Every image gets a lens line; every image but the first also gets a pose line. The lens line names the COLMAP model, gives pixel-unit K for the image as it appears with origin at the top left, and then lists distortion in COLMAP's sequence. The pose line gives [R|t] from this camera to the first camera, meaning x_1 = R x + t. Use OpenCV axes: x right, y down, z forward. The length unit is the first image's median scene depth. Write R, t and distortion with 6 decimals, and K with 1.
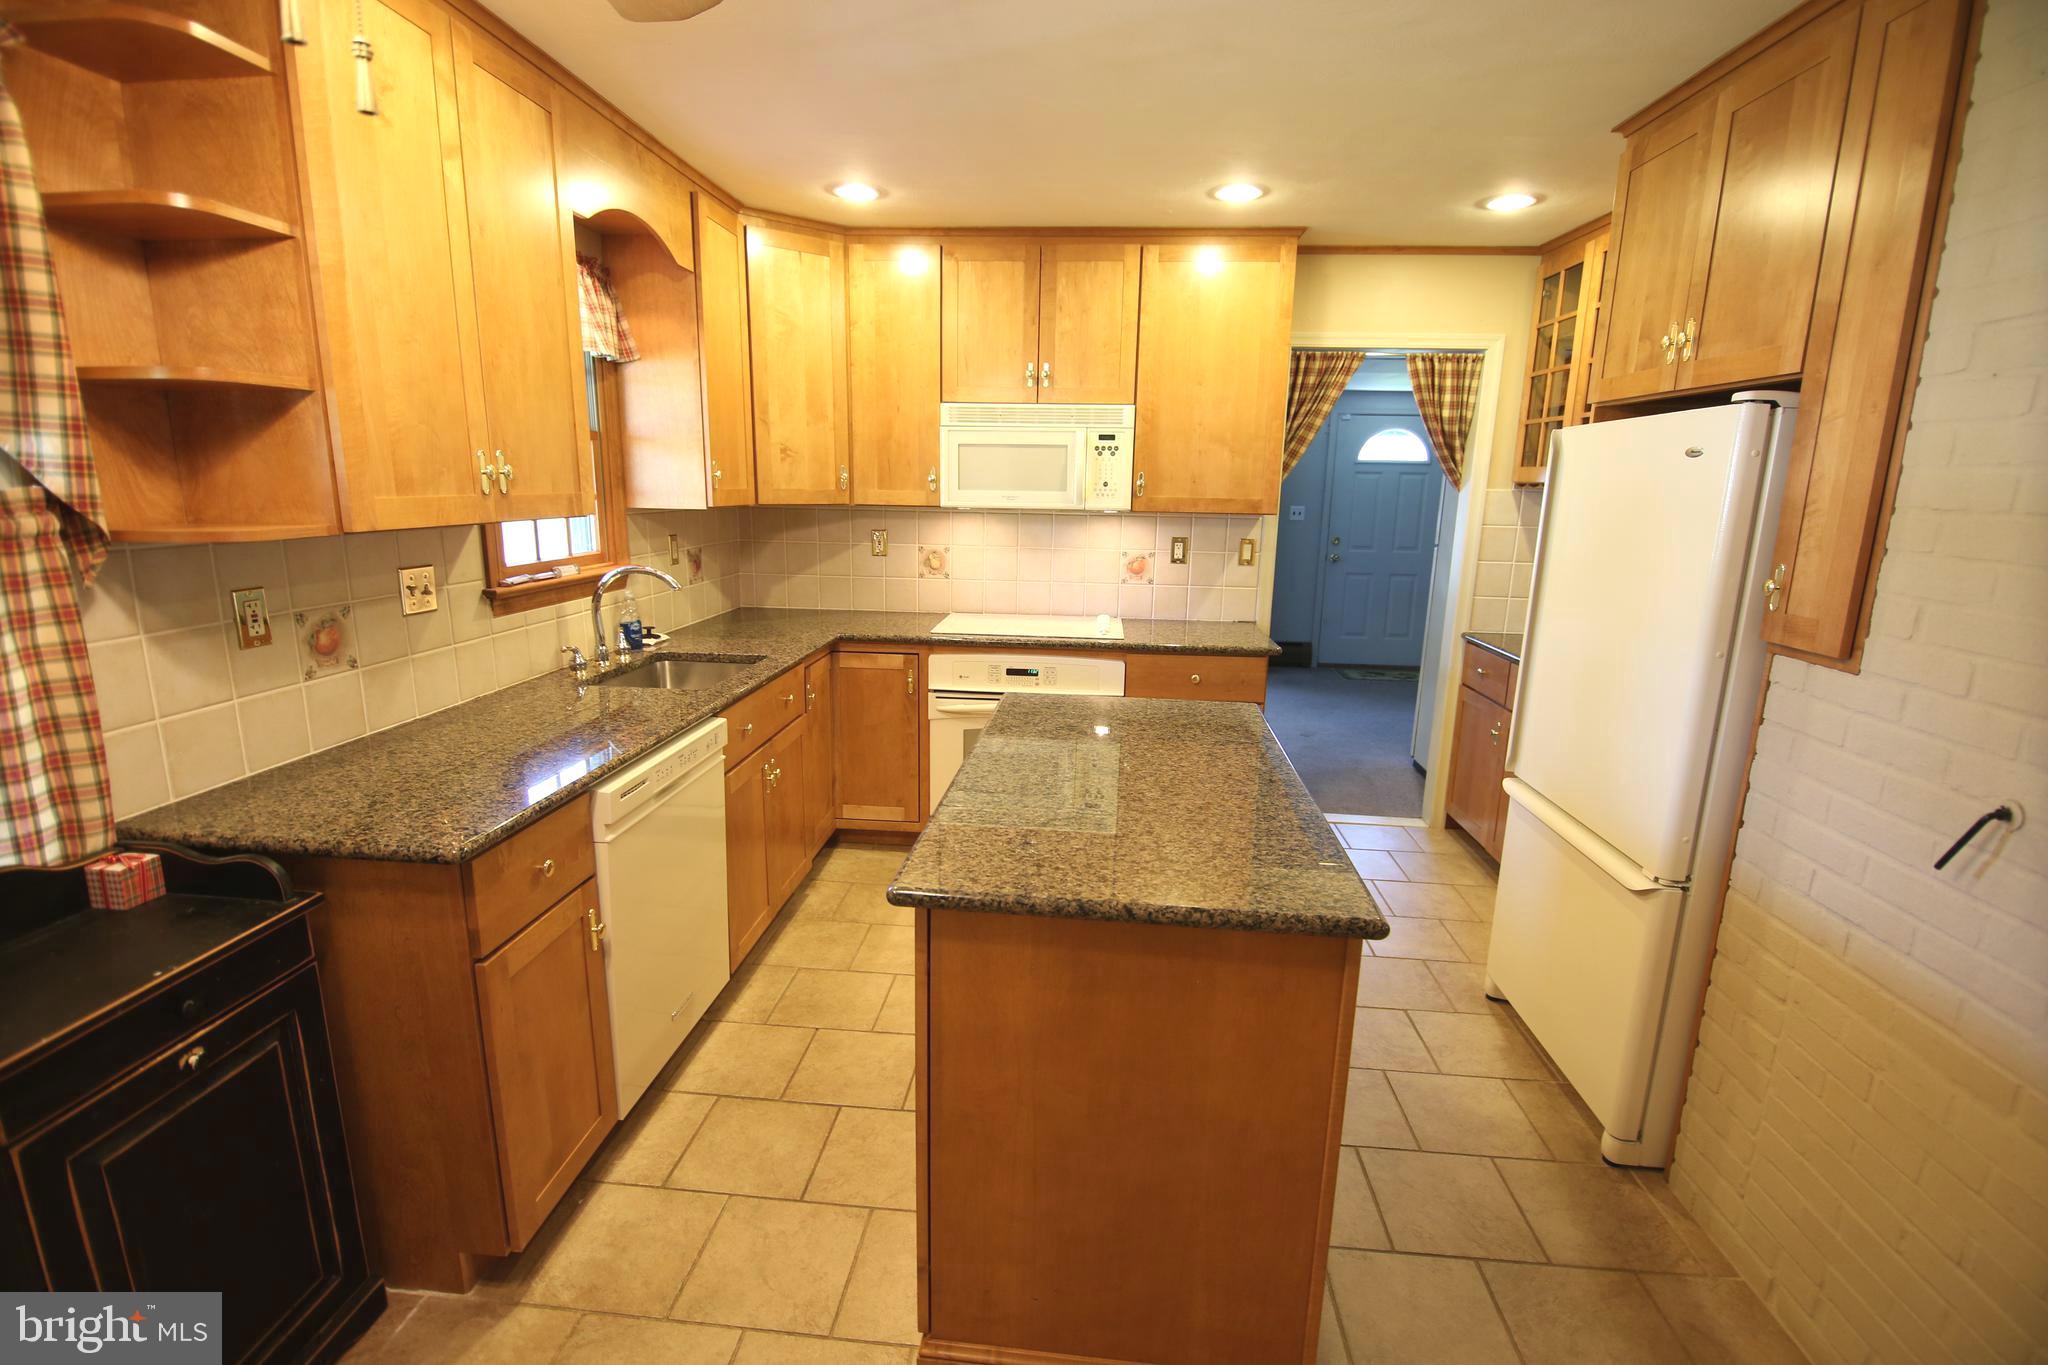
lens RADIAL K [[914.2, 0, 1022.2], [0, 914.2, 679.0], [0, 0, 1]] dist [-0.001889, -0.010735]
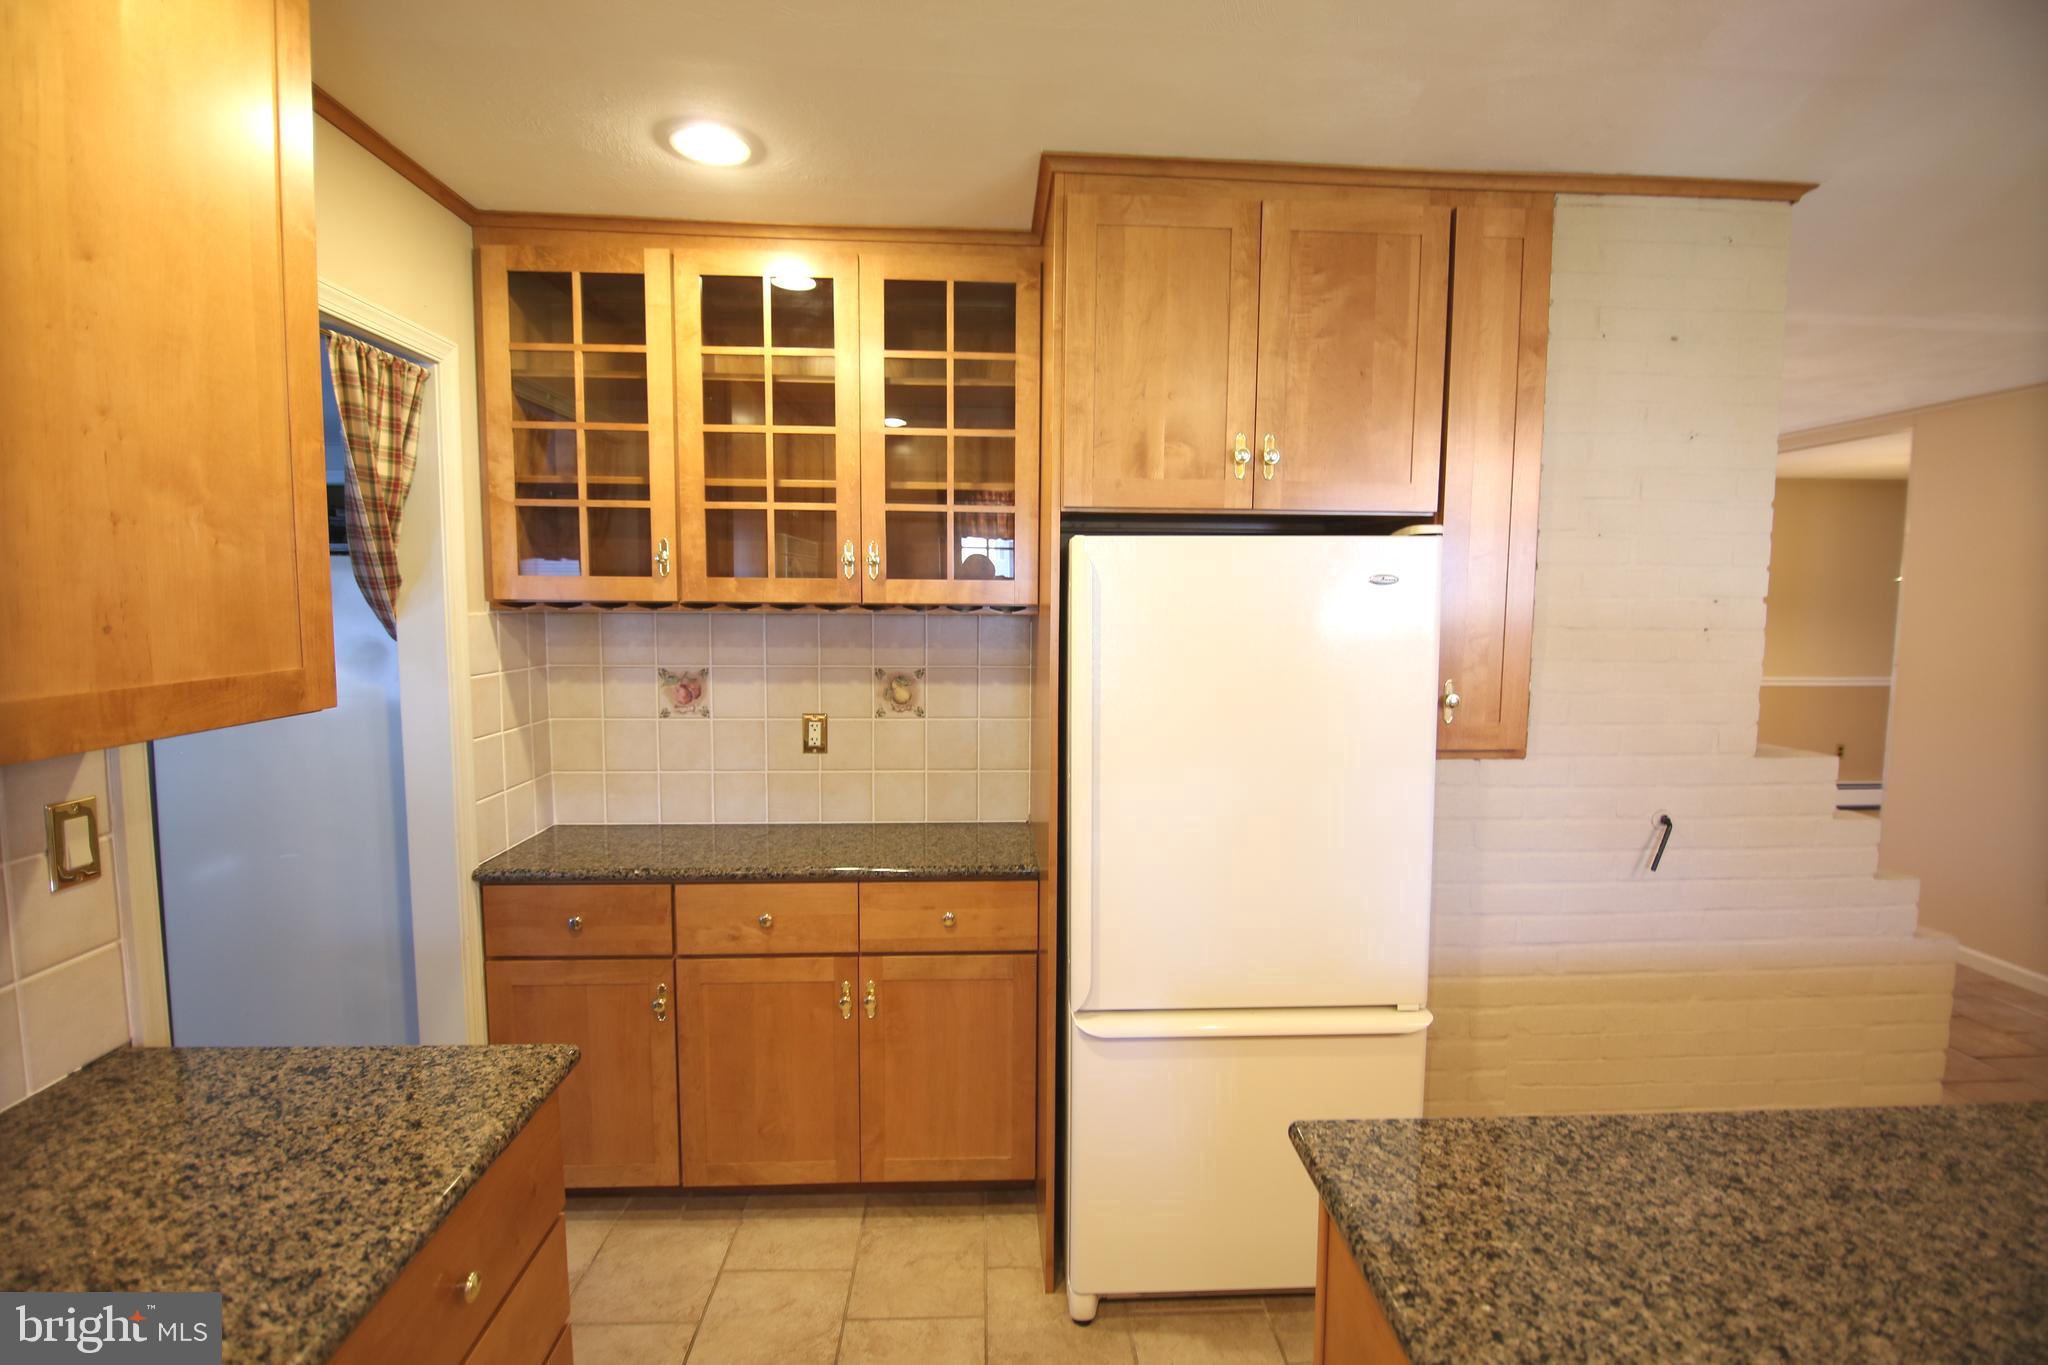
lens RADIAL K [[914.2, 0, 1025.4], [0, 914.2, 676.3], [0, 0, 1]] dist [-0.001889, -0.010735]
pose [[-0.136155, -0.103804, 0.985234, -0.134713], [0.202133, 0.970664, 0.130202, -0.255759], [-0.969847, 0.216876, -0.111178, 1.085867]]
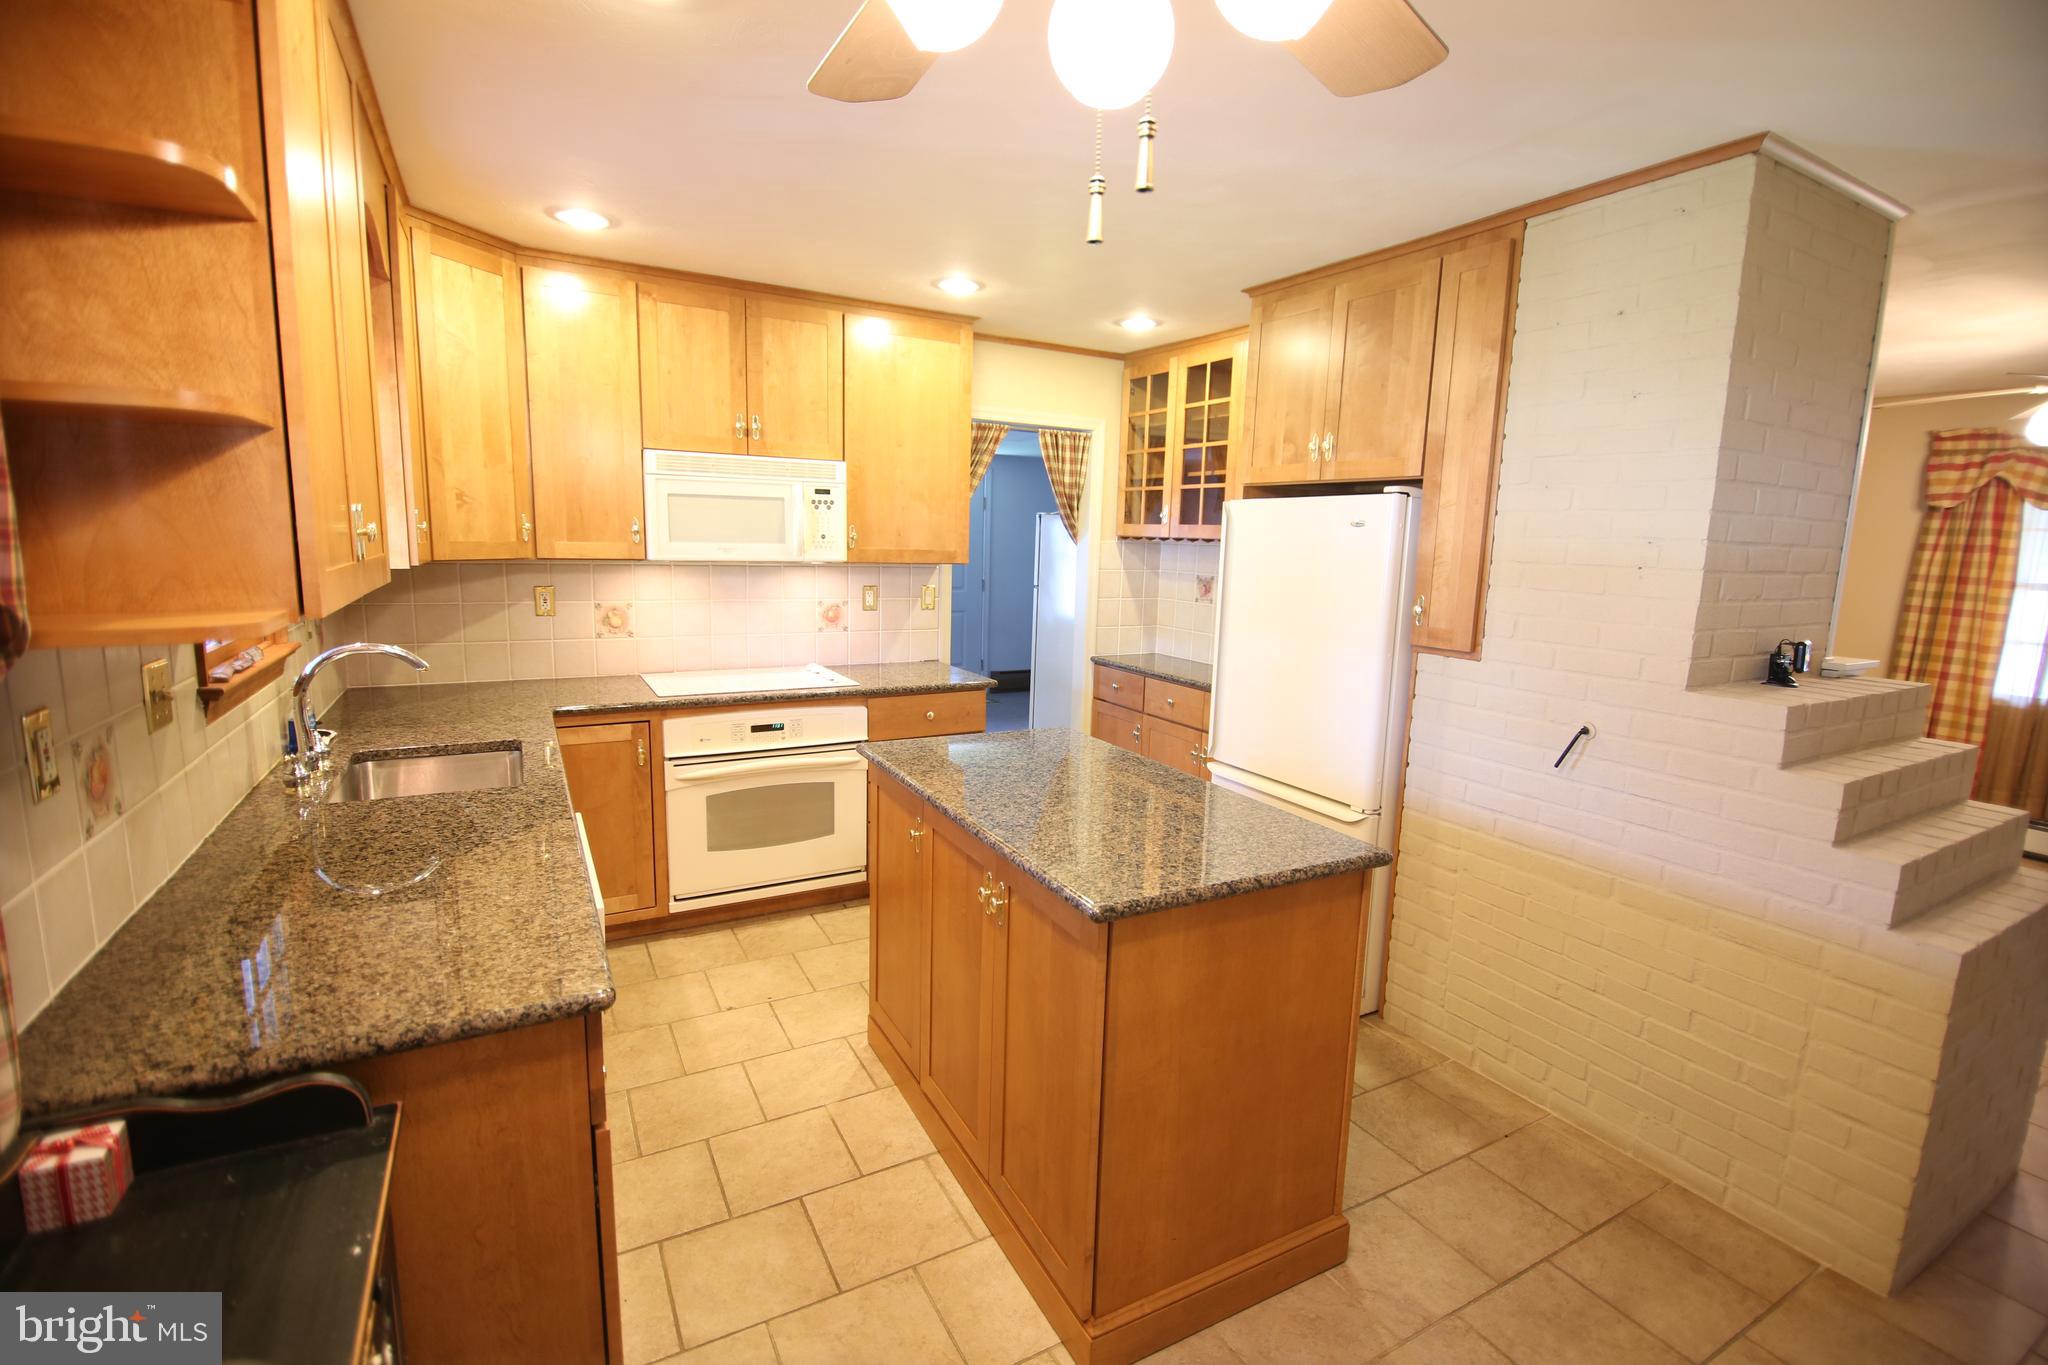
lens RADIAL K [[914.2, 0, 1023.5], [0, 914.2, 679.0], [0, 0, 1]] dist [-0.001889, -0.010735]
pose [[0.828930, -0.082920, 0.553172, -0.418710], [0.106760, 0.994224, -0.010947, -0.026191], [-0.549069, 0.068131, 0.832995, 0.043938]]
